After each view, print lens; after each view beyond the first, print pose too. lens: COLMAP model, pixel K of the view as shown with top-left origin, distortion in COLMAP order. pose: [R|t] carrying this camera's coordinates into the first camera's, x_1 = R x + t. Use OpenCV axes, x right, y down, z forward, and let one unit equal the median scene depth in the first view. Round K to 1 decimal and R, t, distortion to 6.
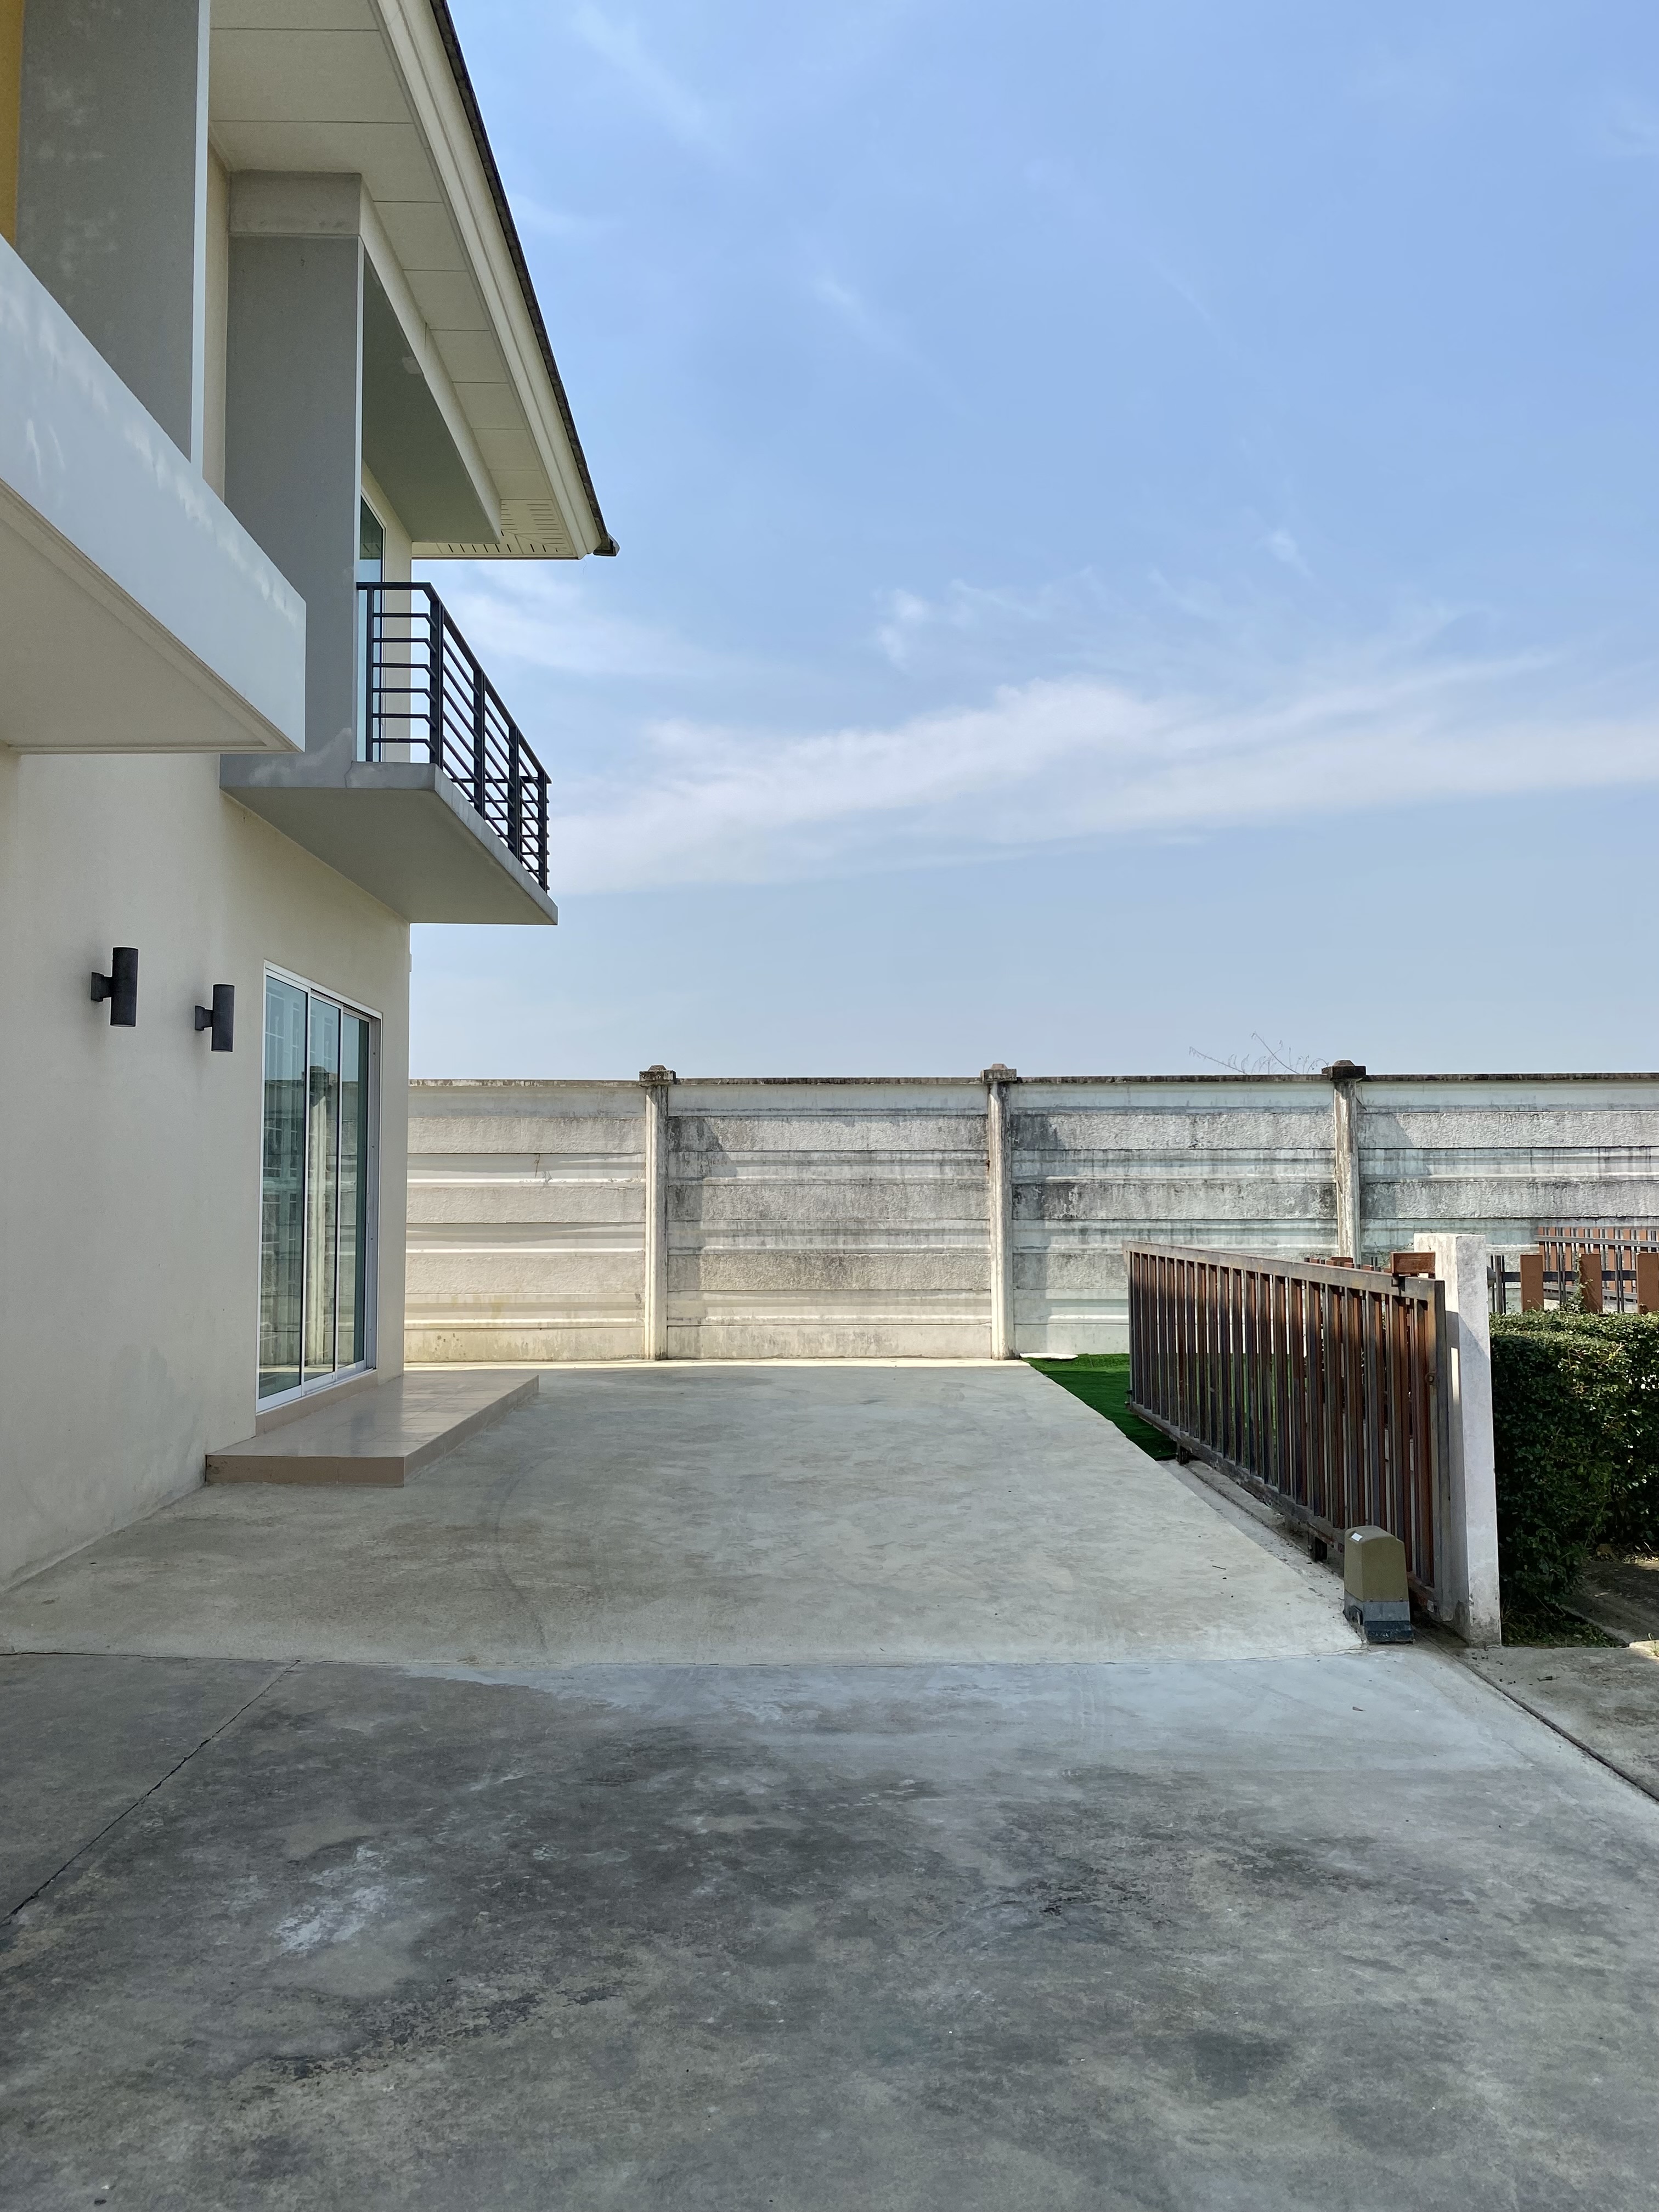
lens RADIAL K [[1636.5, 0, 834.5], [0, 1636.5, 1103.3], [0, 0, 1]] dist [0.155888, -0.006170]
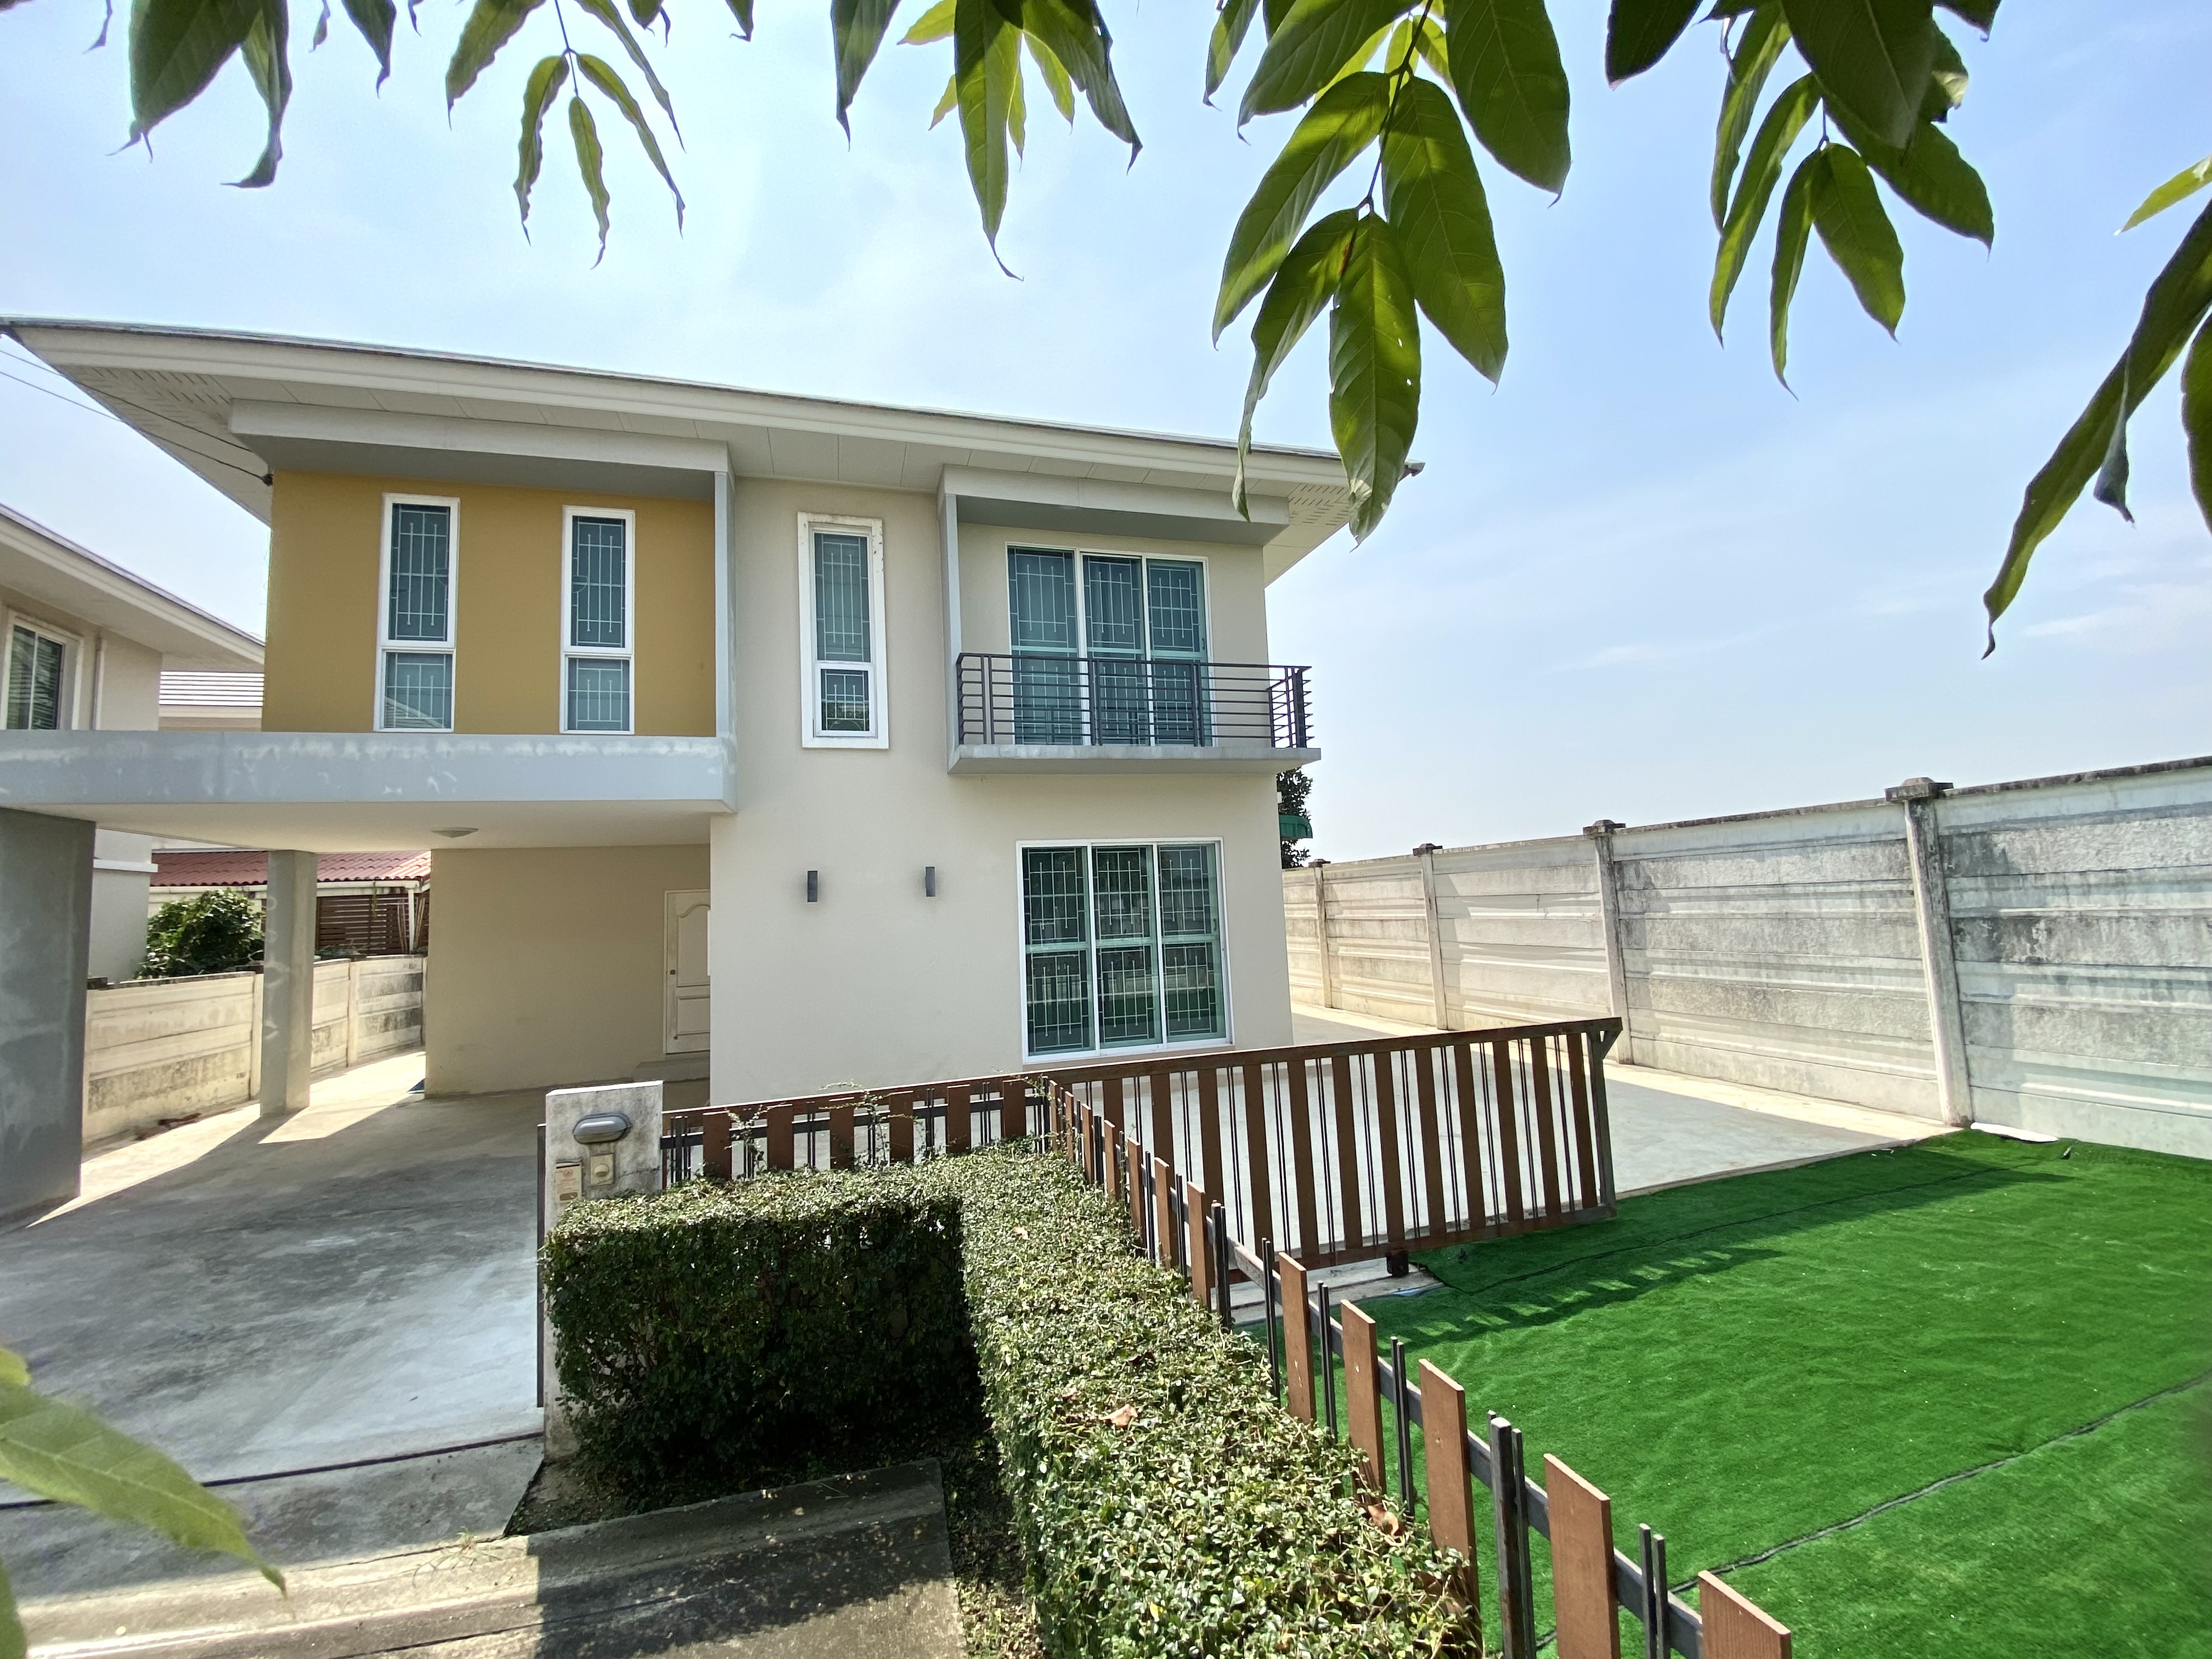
lens RADIAL K [[874.4, 0, 1093.1], [0, 874.4, 817.2], [0, 0, 1]] dist [-0.019984, -0.003185]
pose [[0.276687, -0.108452, -0.954821, 0.412418], [0.102740, 0.991255, -0.082818, -0.011087], [0.955452, -0.075183, 0.285410, 0.458975]]
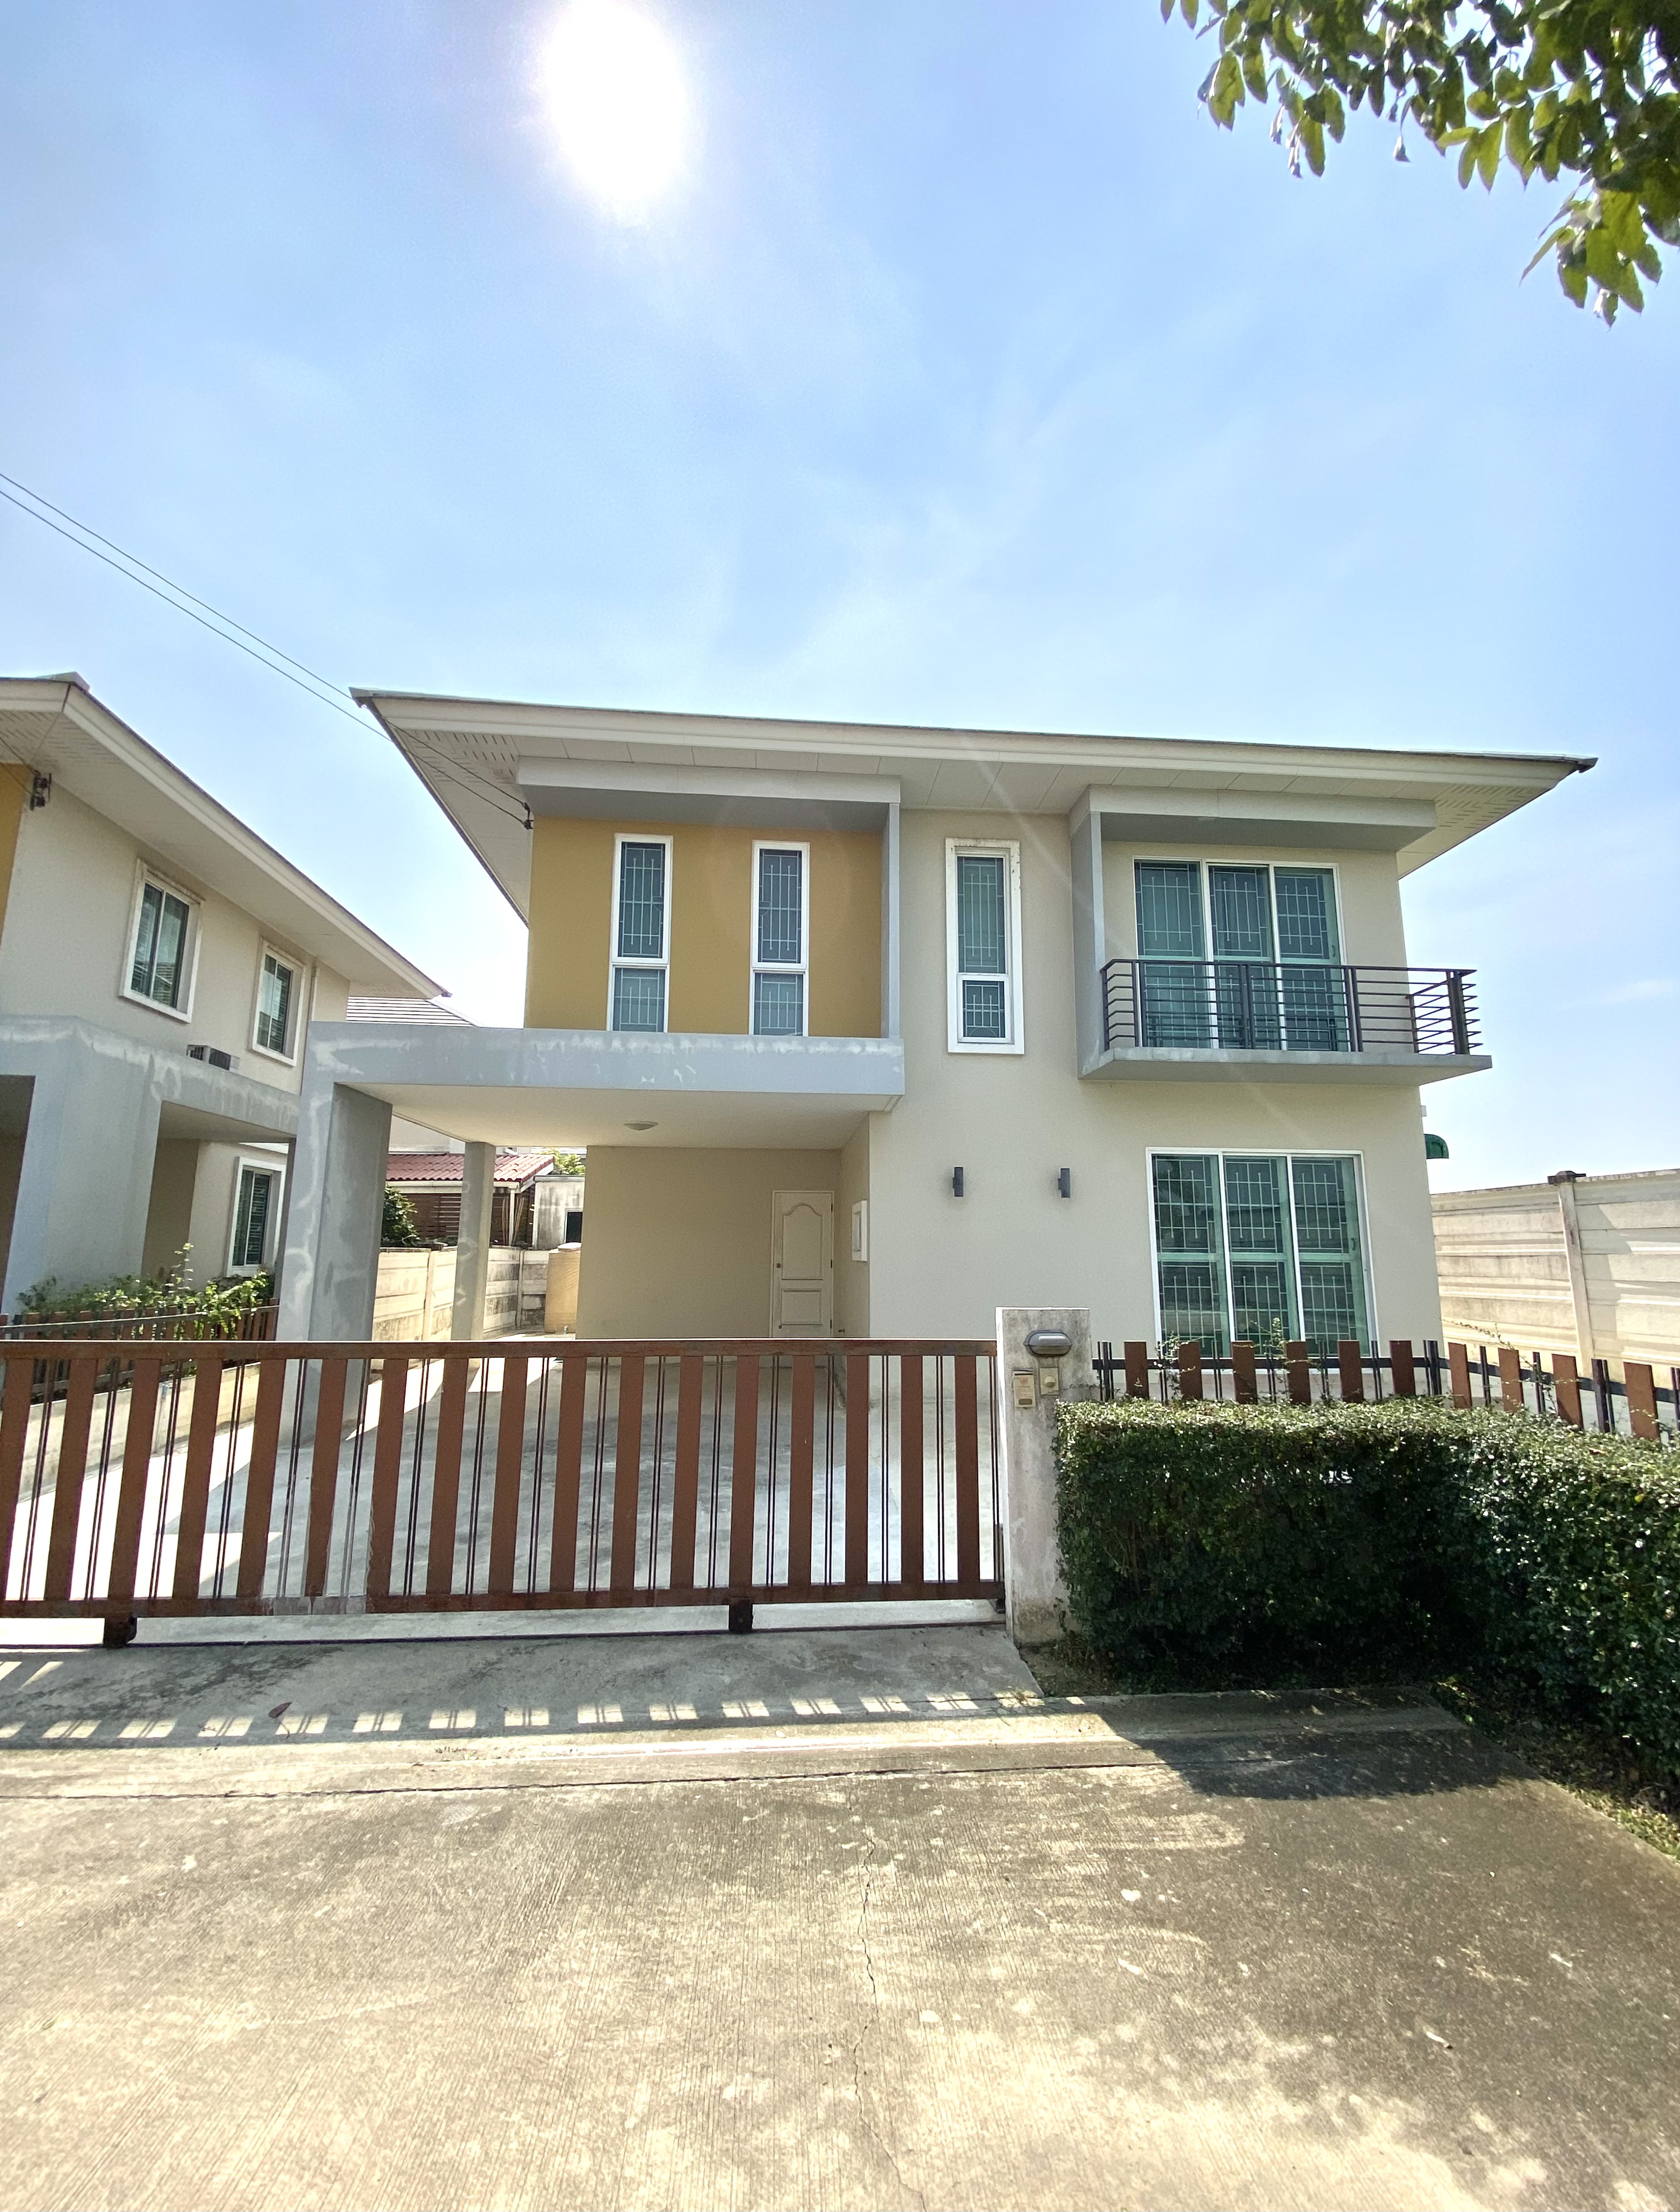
lens RADIAL K [[871.6, 0, 830.8], [0, 871.6, 1095.5], [0, 0, 1]] dist [-0.021814, -0.001723]
pose [[0.044671, -0.171461, -0.984178, 0.410585], [0.054818, 0.984098, -0.168958, 0.005679], [0.997497, -0.046403, 0.053359, 0.320657]]
